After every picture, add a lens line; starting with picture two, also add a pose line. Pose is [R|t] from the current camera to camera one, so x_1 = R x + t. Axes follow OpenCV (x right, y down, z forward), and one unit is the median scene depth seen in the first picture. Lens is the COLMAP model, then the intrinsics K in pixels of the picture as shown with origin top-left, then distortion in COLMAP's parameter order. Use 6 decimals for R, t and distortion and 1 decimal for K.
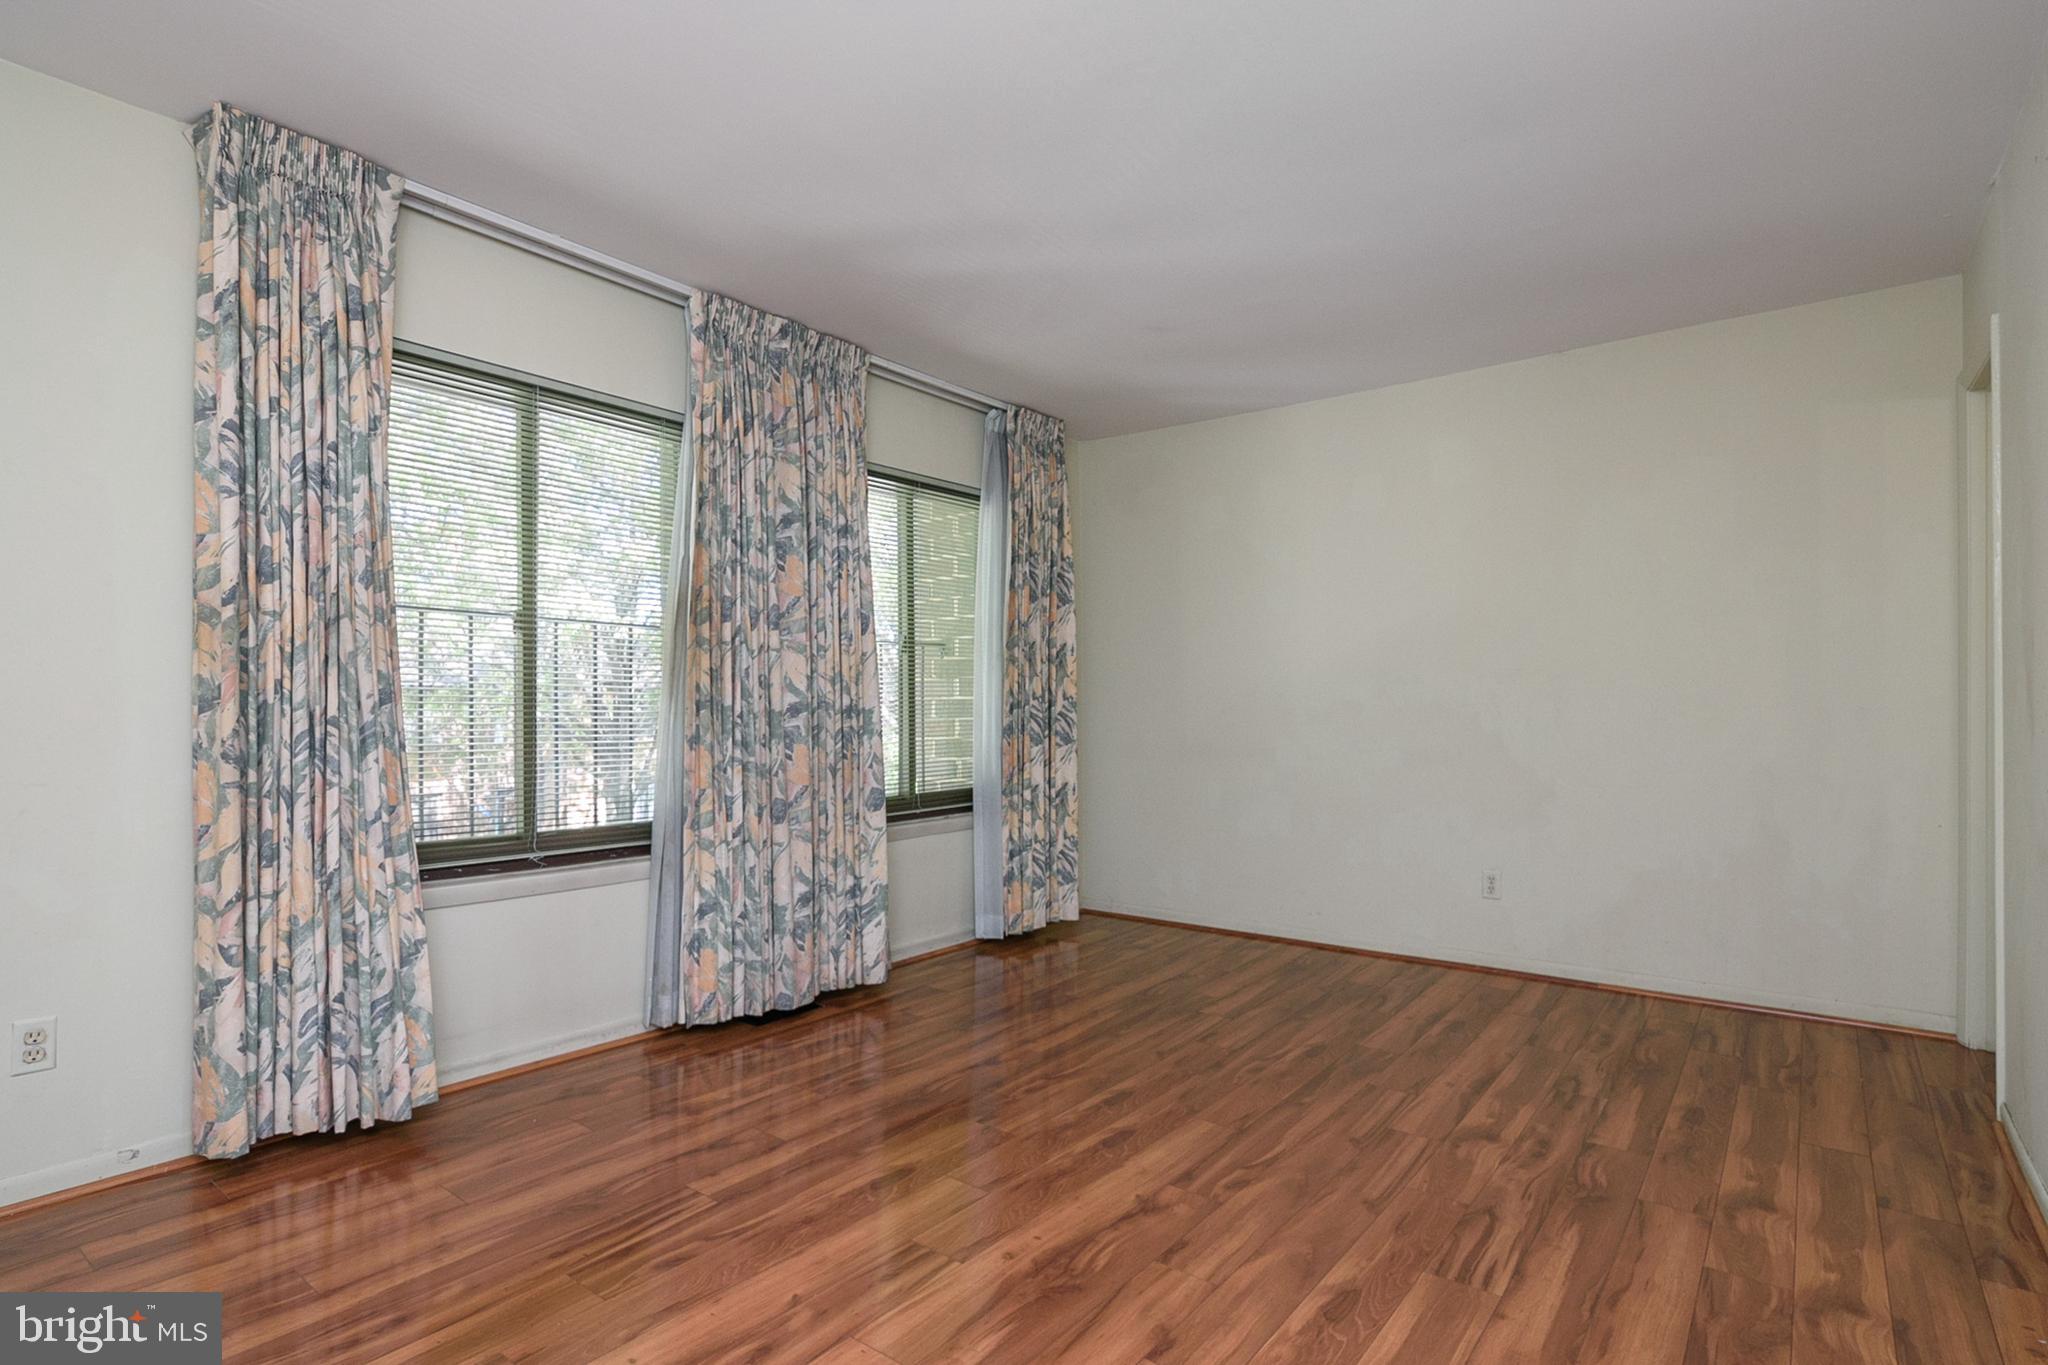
lens RADIAL K [[1015.8, 0, 1031.9], [0, 1015.8, 731.7], [0, 0, 1]] dist [0.000583, -0.006937]
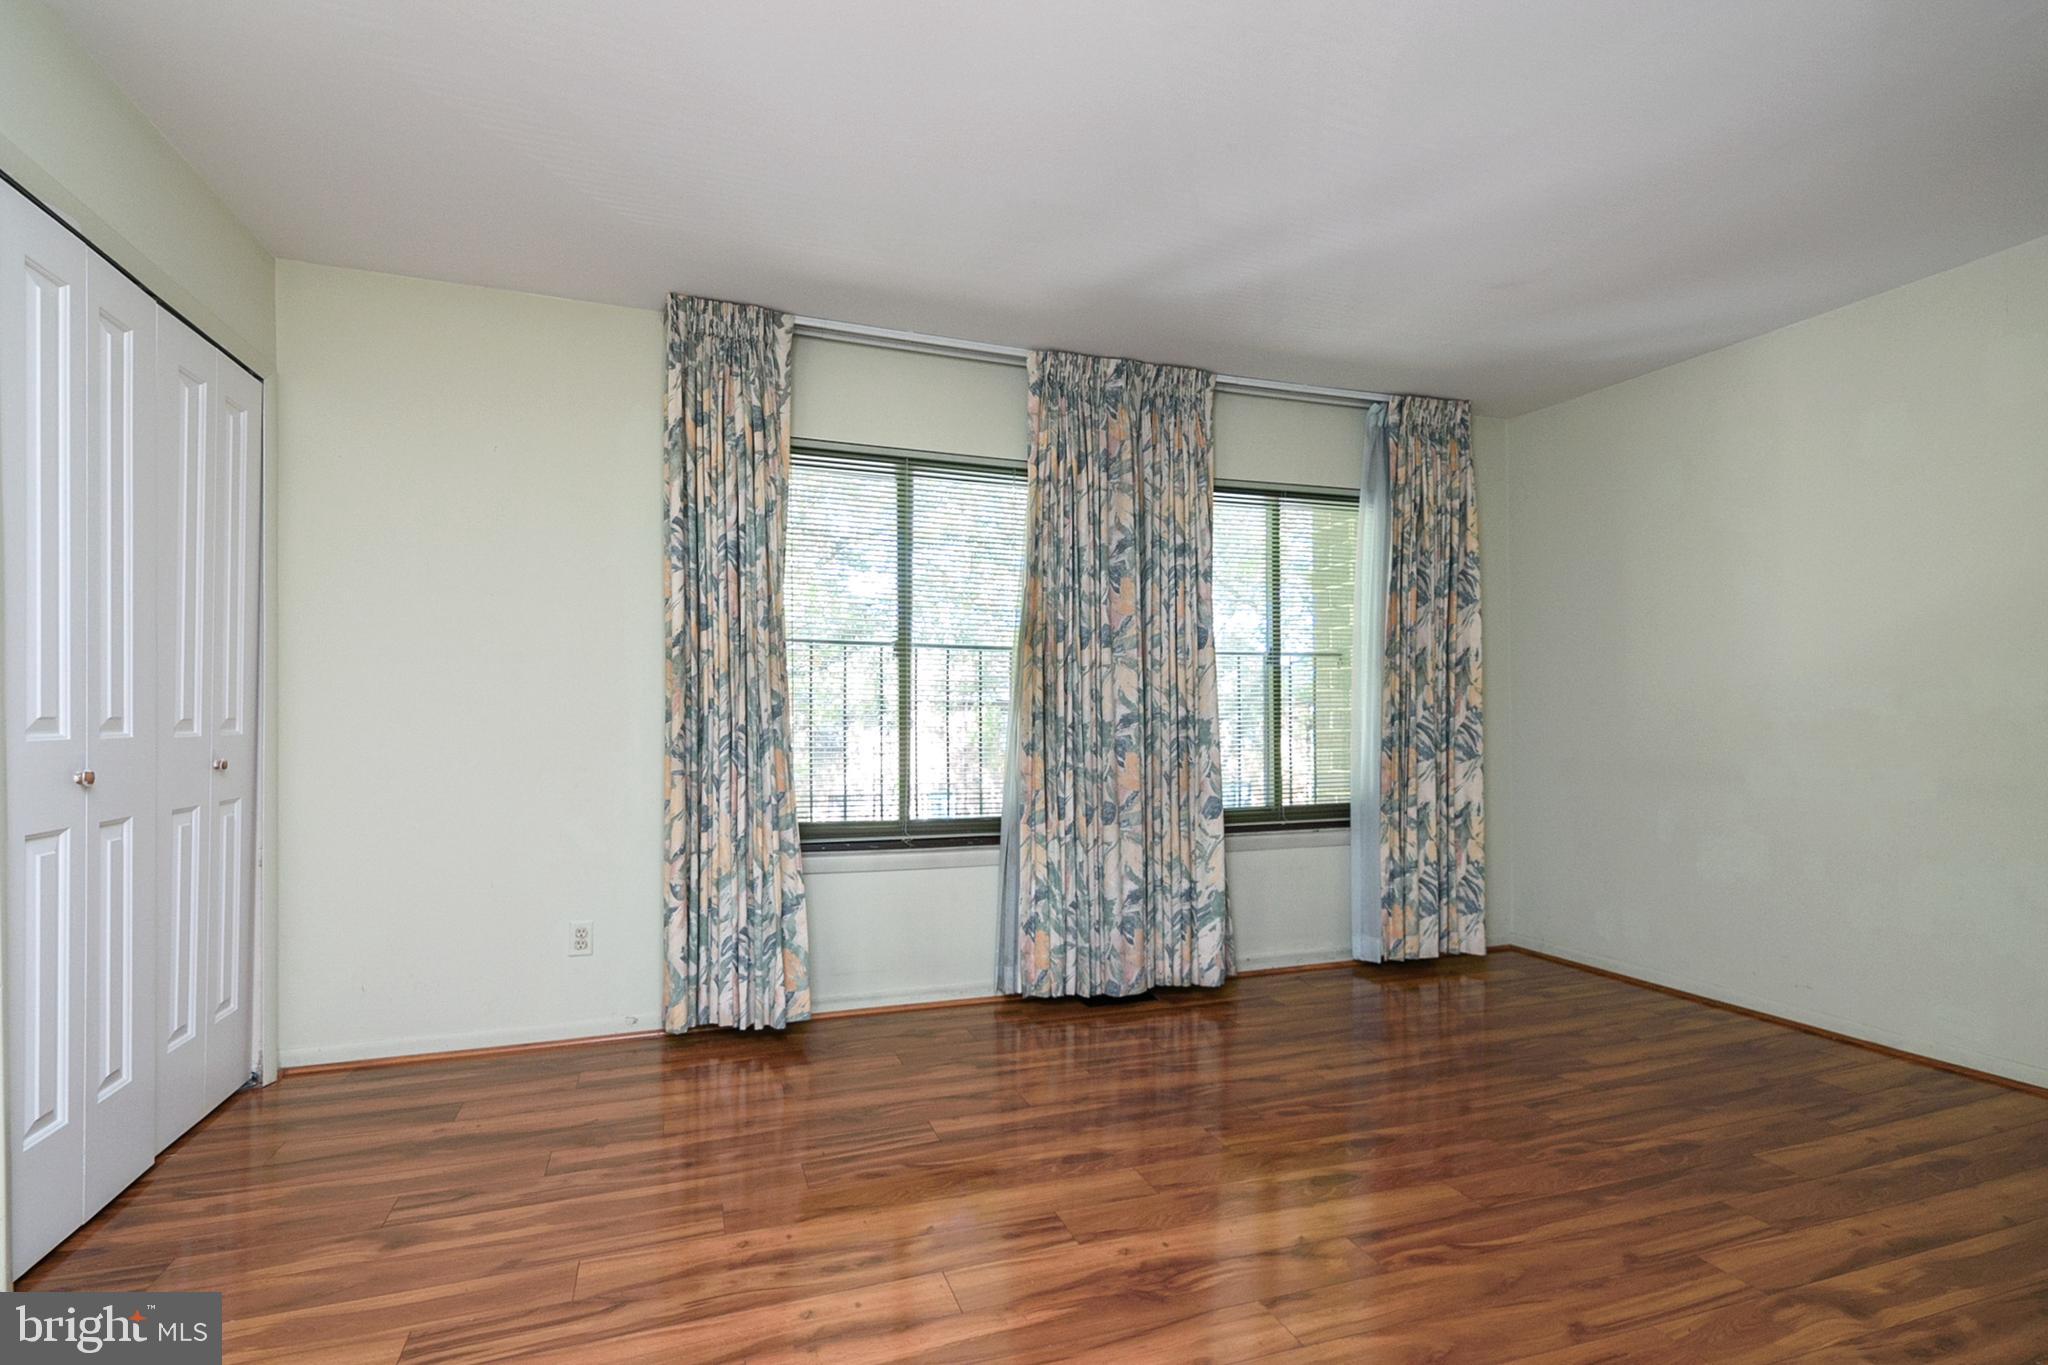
lens RADIAL K [[992.2, 0, 1027.6], [0, 992.2, 745.1], [0, 0, 1]] dist [0.033163, -0.016548]
pose [[0.842029, 0.015187, -0.539219, 0.264287], [-0.013278, 0.999884, 0.007426, -0.002117], [0.539270, 0.000907, 0.842133, 0.055877]]
